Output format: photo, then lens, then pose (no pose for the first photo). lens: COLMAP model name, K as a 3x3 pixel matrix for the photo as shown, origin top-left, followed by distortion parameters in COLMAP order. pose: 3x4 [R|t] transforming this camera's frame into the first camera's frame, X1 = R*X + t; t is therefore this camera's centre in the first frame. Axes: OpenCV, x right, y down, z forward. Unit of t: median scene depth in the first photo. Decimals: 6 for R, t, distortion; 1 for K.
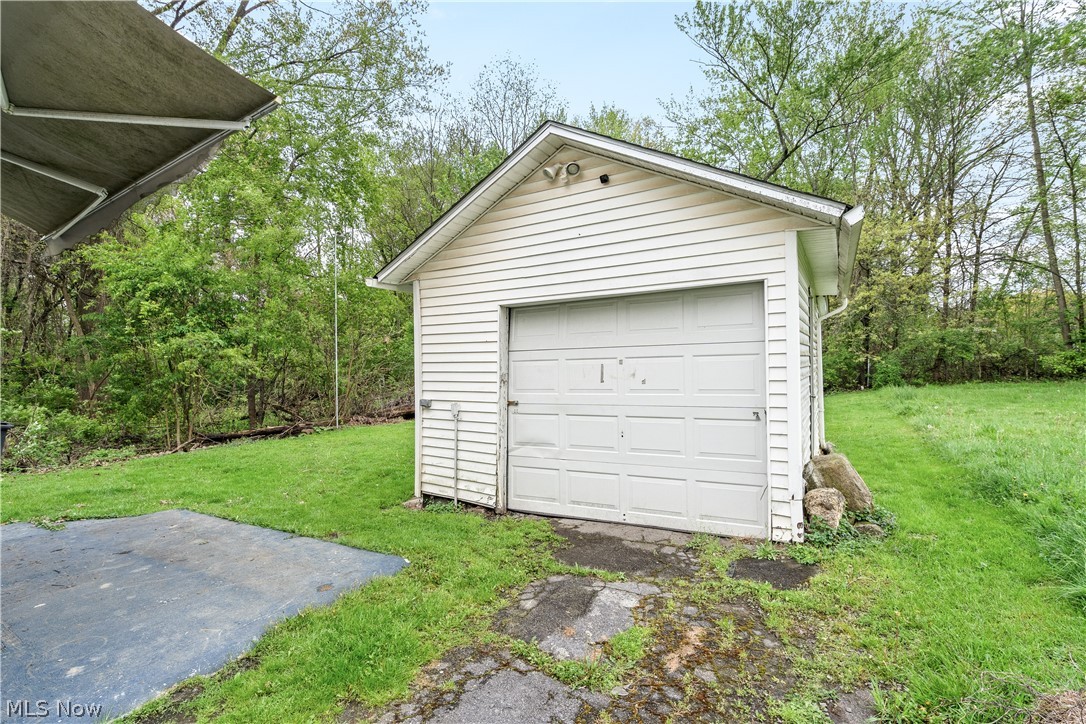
lens RADIAL K [[494.0, 0, 534.9], [0, 494.0, 367.6], [0, 0, 1]] dist [-0.008091, 0.003540]
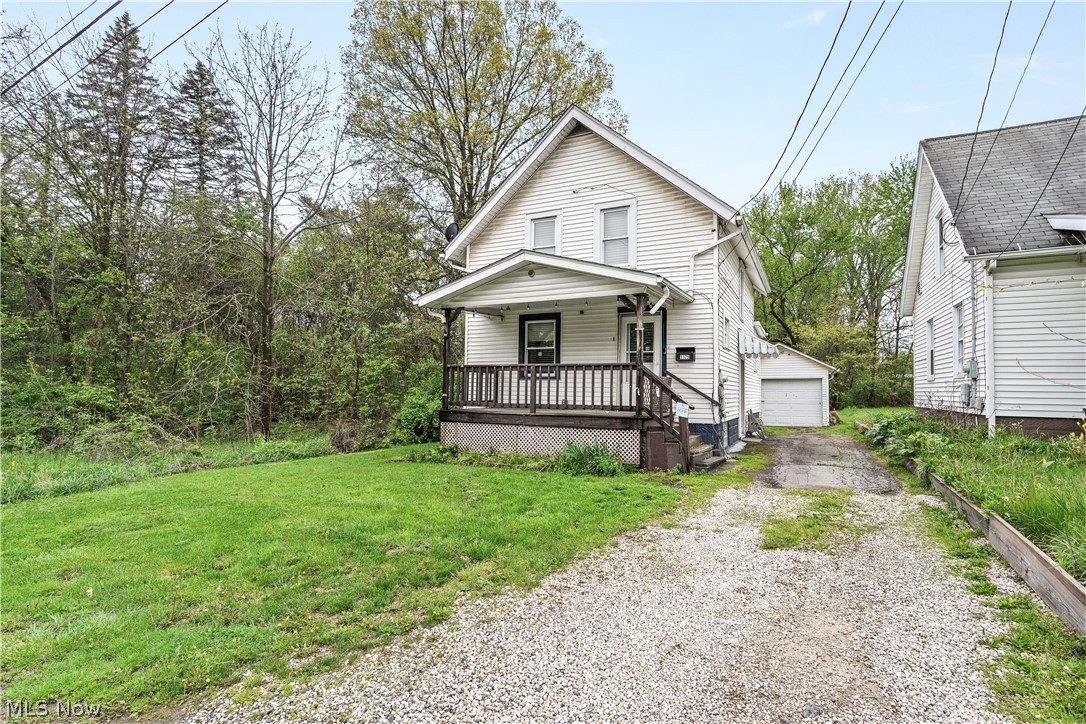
lens RADIAL K [[494.0, 0, 568.5], [0, 494.0, 375.2], [0, 0, 1]] dist [-0.008091, 0.003540]
pose [[0.994271, 0.031239, 0.102220, -2.489990], [-0.027175, 0.998793, -0.040906, 0.076668], [-0.103375, 0.037894, 0.993920, -3.564550]]
